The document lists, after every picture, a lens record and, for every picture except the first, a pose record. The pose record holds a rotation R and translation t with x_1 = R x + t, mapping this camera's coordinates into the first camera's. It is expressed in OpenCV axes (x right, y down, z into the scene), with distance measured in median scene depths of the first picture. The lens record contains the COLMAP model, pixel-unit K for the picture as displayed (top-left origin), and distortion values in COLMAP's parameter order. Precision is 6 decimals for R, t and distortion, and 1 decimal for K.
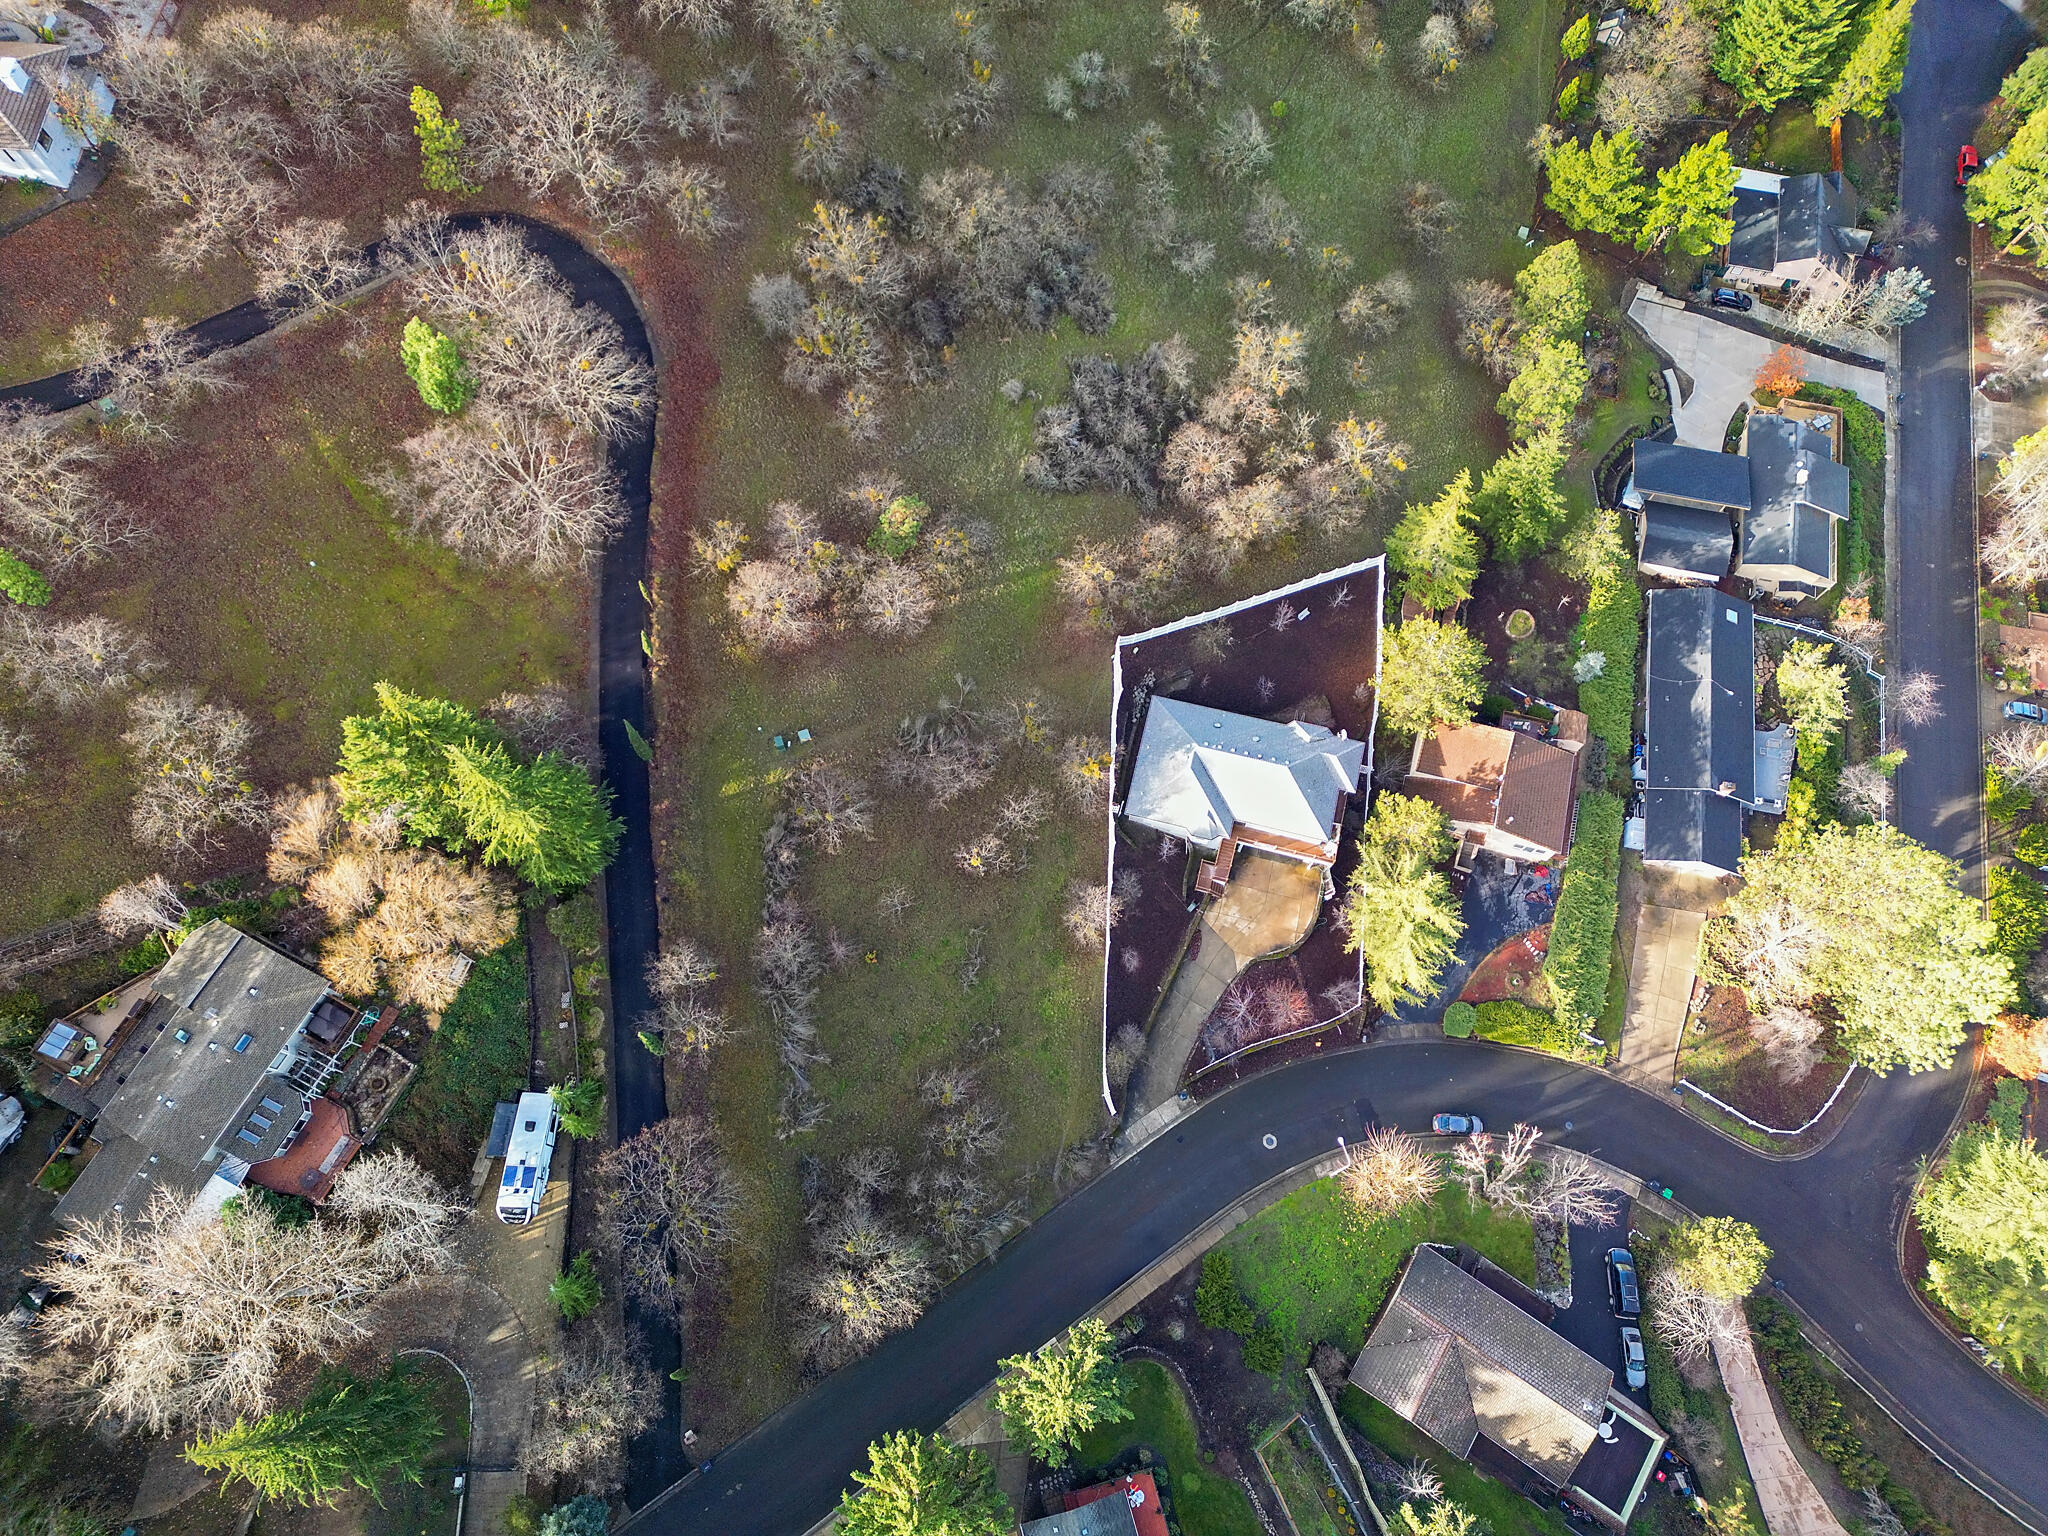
lens RADIAL K [[1414.5, 0, 1024.0], [0, 1414.5, 768.0], [0, 0, 1]] dist [0.094500, -0.081388]
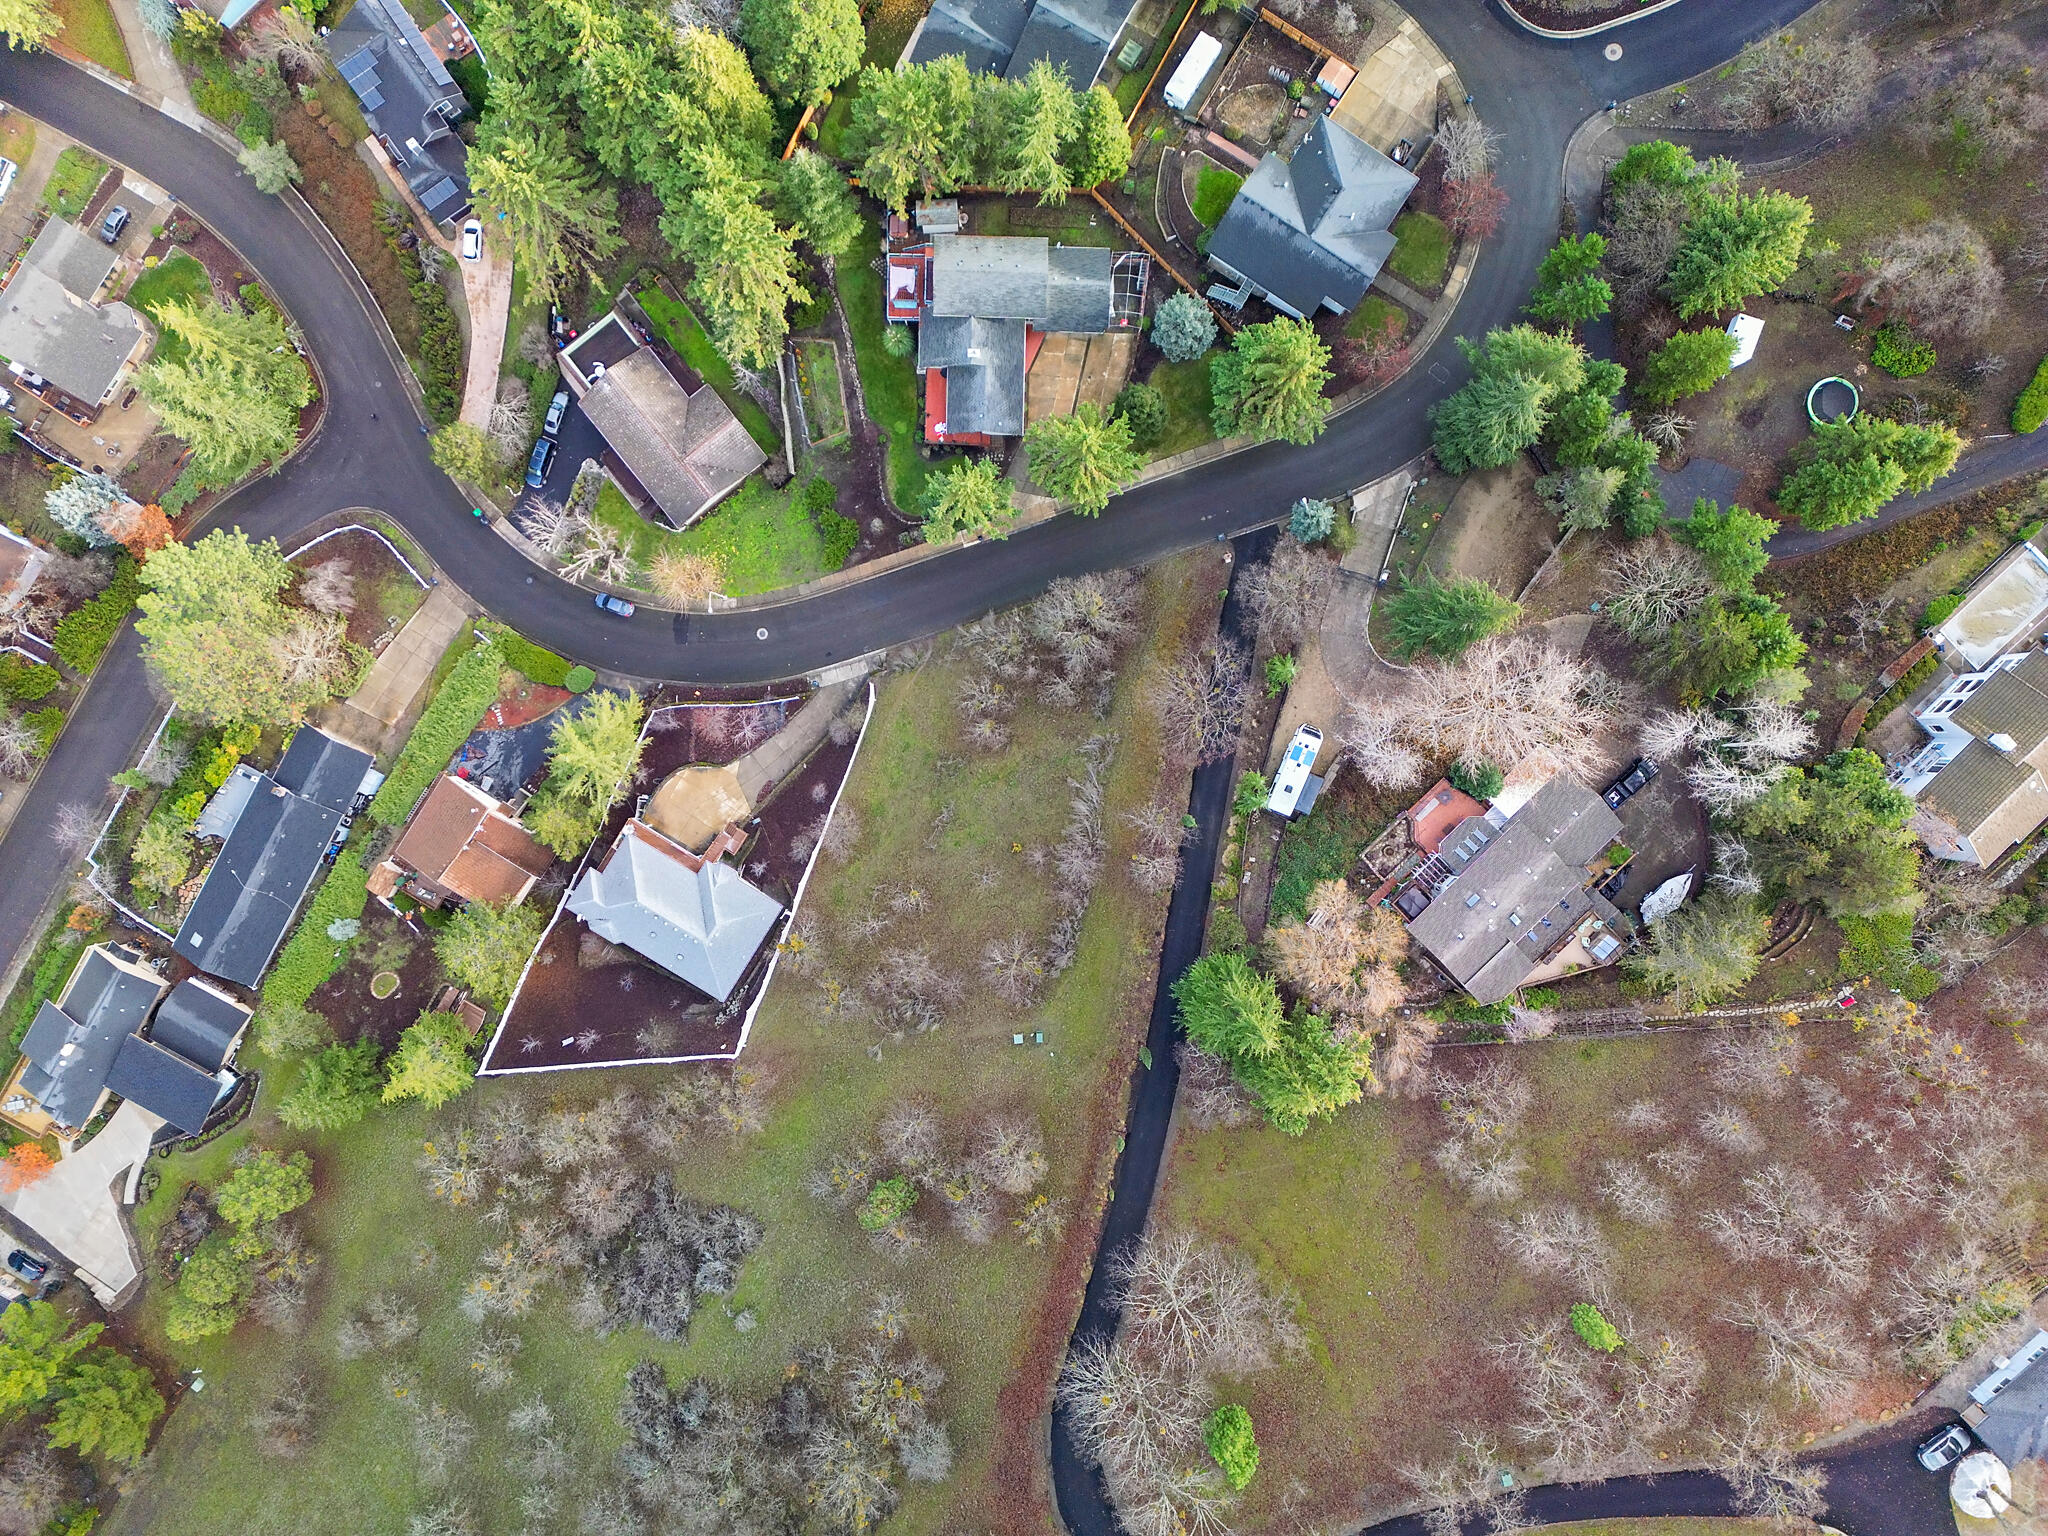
lens RADIAL K [[1414.5, 0, 1024.0], [0, 1414.5, 768.0], [0, 0, 1]] dist [0.094500, -0.081388]
pose [[-0.953117, -0.302375, -0.011744, -0.074261], [0.280771, -0.898159, 0.338347, -0.213562], [-0.112856, 0.319187, 0.940948, -0.191132]]
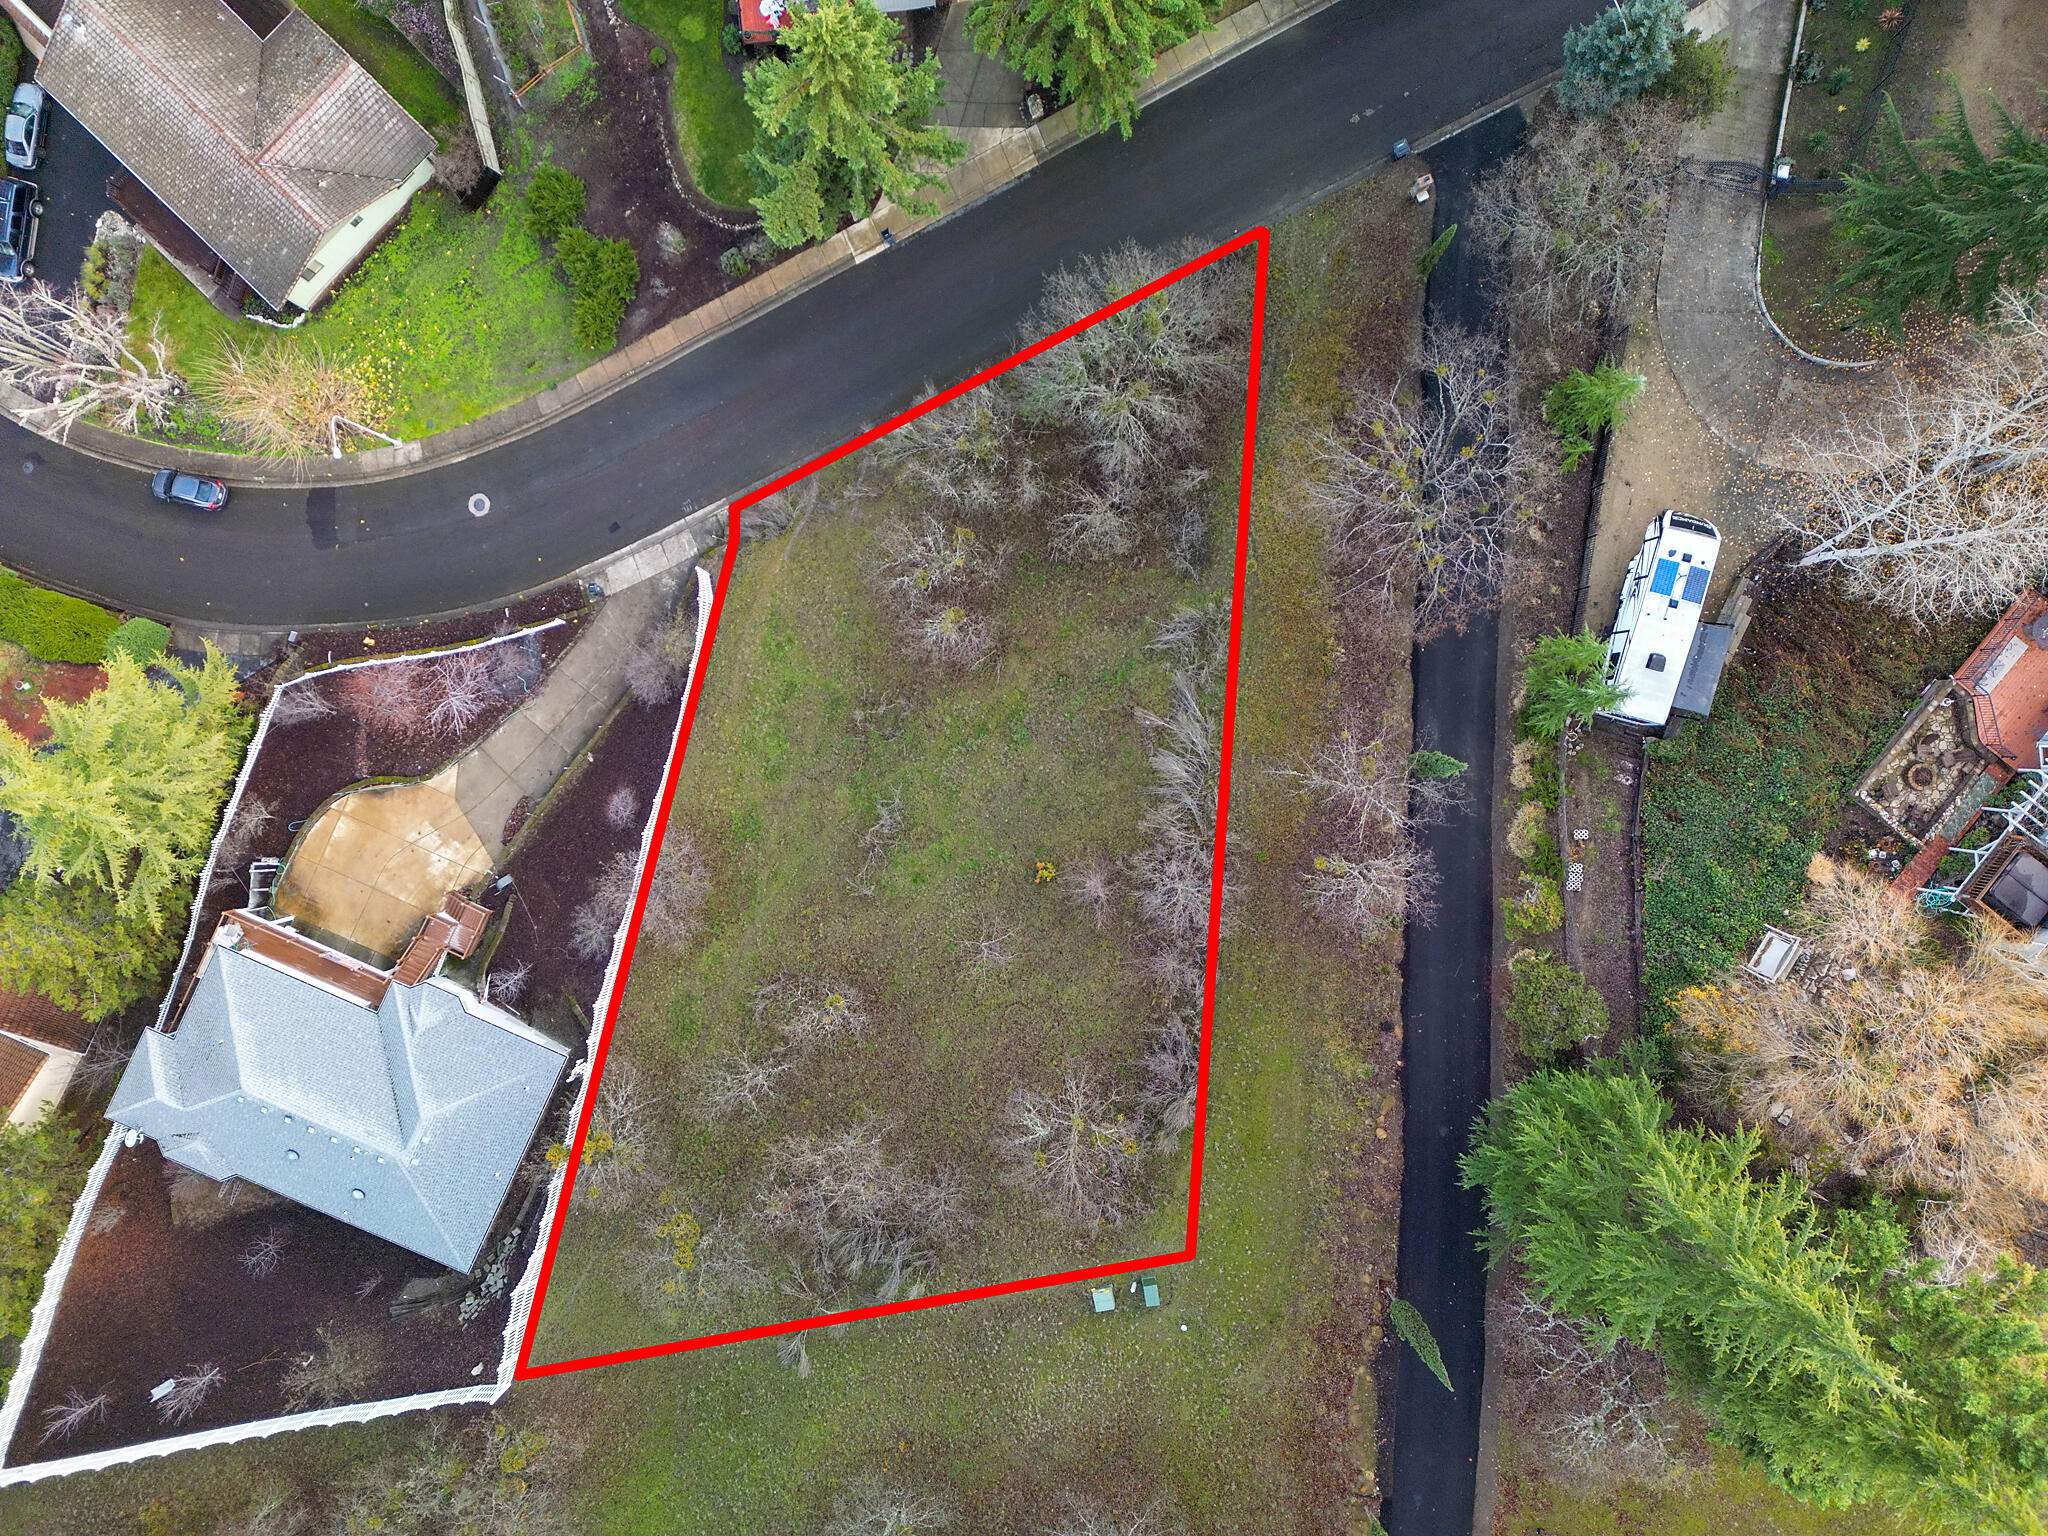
lens RADIAL K [[1414.5, 0, 1024.0], [0, 1414.5, 768.0], [0, 0, 1]] dist [0.094500, -0.081388]
pose [[-0.983376, -0.180971, -0.014893, -0.079123], [0.165478, -0.926909, 0.336834, -0.023106], [-0.074762, 0.328770, 0.941446, 0.416842]]
